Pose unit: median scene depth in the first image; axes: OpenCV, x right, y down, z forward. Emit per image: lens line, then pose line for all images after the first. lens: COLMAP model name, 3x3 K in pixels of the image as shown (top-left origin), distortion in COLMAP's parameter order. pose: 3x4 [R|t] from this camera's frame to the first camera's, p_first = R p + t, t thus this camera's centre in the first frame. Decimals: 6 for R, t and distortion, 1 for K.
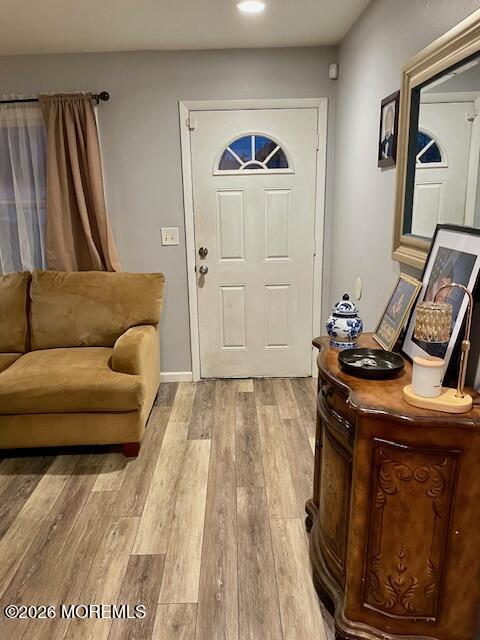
lens RADIAL K [[481.6, 0, 240.0], [0, 481.6, 320.0], [0, 0, 1]] dist [0.067997, -0.100215]
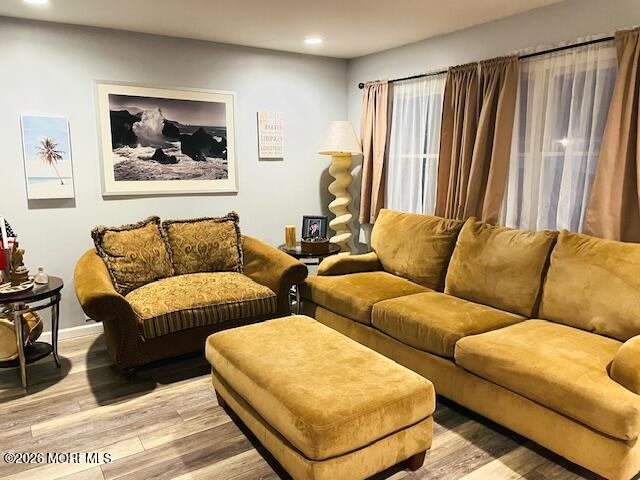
lens RADIAL K [[481.6, 0, 320.0], [0, 481.6, 240.0], [0, 0, 1]] dist [0.067997, -0.100215]
pose [[0.526459, 0.163558, -0.834320, 0.085851], [-0.215407, 0.974963, 0.055206, -0.041271], [0.822460, 0.150655, 0.548510, 0.163750]]
